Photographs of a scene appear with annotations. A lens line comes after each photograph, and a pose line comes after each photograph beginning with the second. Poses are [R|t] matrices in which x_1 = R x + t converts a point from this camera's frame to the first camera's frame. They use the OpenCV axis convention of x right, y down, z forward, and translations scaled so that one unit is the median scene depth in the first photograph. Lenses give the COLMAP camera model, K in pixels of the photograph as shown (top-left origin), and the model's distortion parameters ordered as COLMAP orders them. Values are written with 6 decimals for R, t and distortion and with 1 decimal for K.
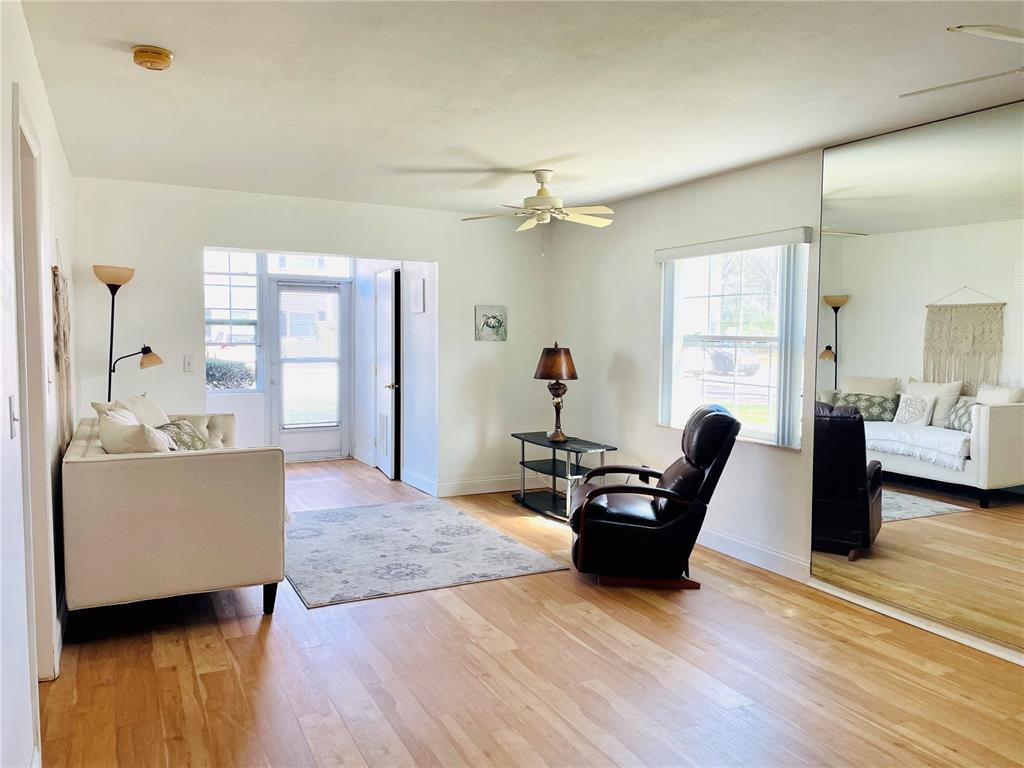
lens RADIAL K [[768.7, 0, 512.0], [0, 768.7, 384.0], [0, 0, 1]] dist [0.034752, -0.000647]
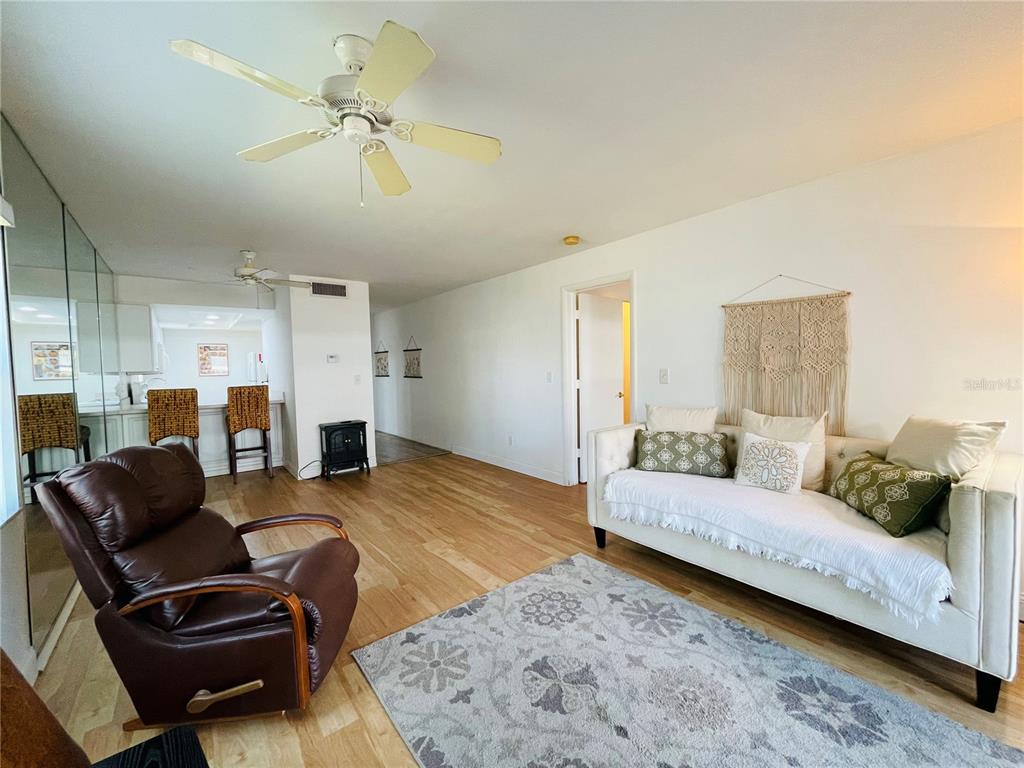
lens RADIAL K [[414.6, 0, 512.0], [0, 414.6, 384.0], [0, 0, 1]] dist [-0.003043, 0.000093]
pose [[-0.978747, 0.027074, -0.203274, -0.006282], [0.004870, 0.994036, 0.108946, -0.072122], [0.205011, 0.105641, -0.973042, 1.424919]]
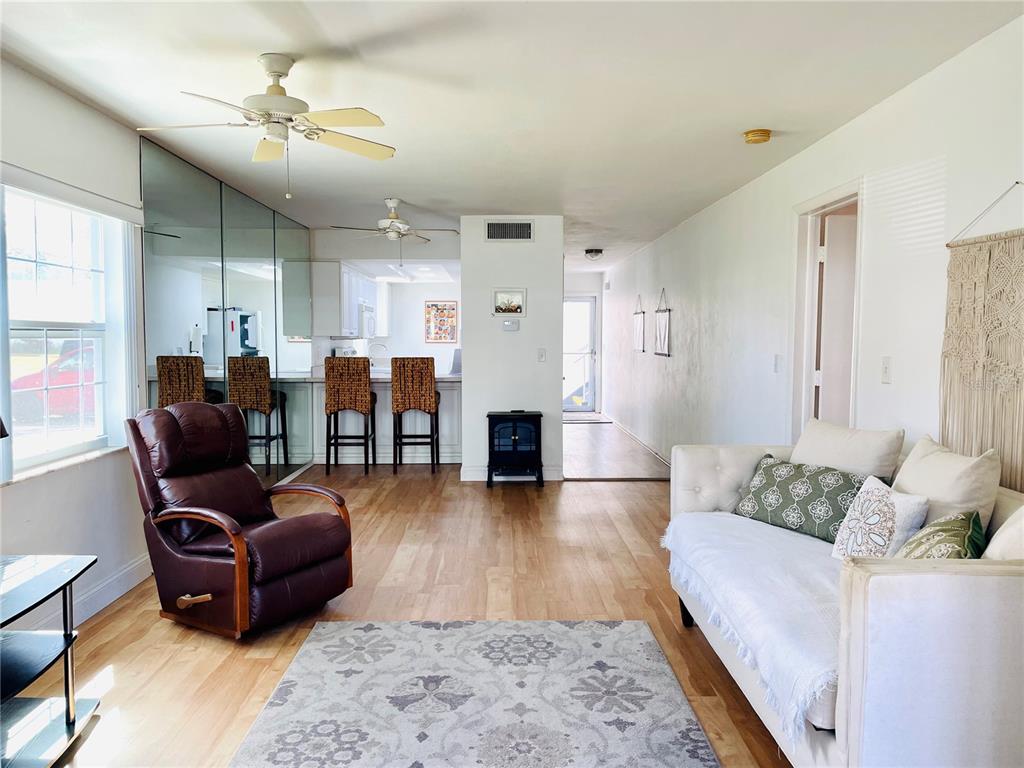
lens RADIAL K [[768.7, 0, 512.0], [0, 768.7, 384.0], [0, 0, 1]] dist [0.034752, -0.000647]
pose [[-0.899450, -0.034786, 0.435637, -0.441725], [0.021577, 0.992077, 0.123766, -0.093731], [-0.436491, 0.120721, -0.891573, 1.603726]]
